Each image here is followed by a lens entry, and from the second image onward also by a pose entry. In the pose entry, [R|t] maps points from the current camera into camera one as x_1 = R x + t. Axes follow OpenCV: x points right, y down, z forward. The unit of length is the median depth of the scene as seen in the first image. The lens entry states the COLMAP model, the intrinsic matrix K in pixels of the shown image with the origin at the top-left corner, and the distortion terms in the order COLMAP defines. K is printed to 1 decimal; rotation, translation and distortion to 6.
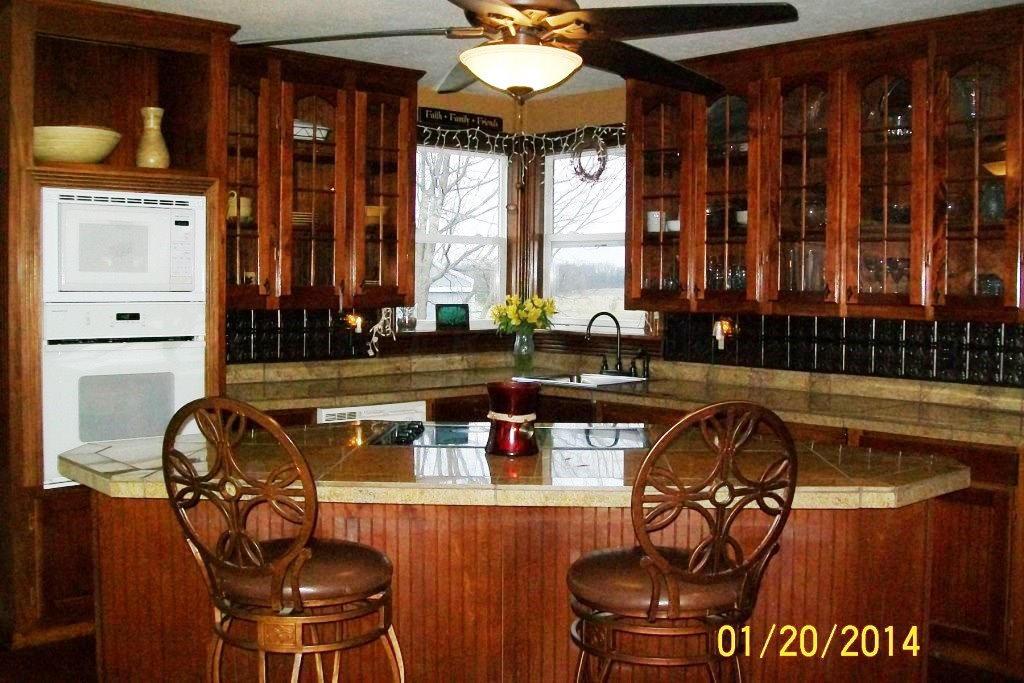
lens RADIAL K [[1173.3, 0, 511.5], [0, 1173.3, 341.4], [0, 0, 1]] dist [-0.009741, 0.000000]
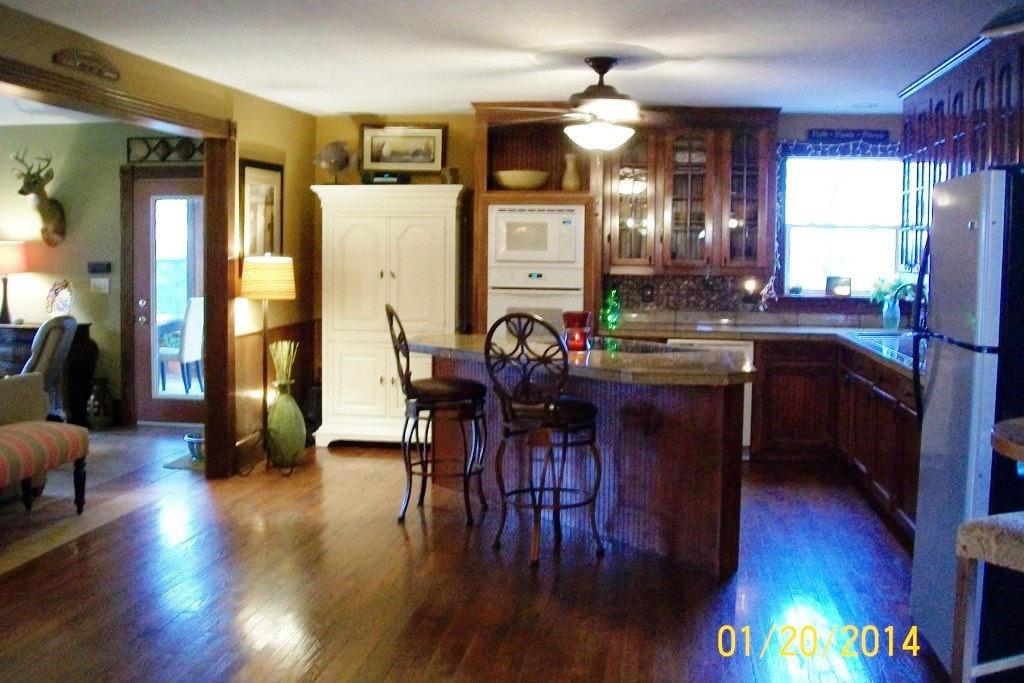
lens RADIAL K [[1173.3, 0, 512.3], [0, 1173.3, 339.9], [0, 0, 1]] dist [-0.009741, 0.000000]
pose [[0.669521, 0.054374, -0.740801, 0.776572], [-0.046010, 0.998438, 0.031702, 0.017462], [0.741367, 0.012859, 0.670976, -0.174324]]
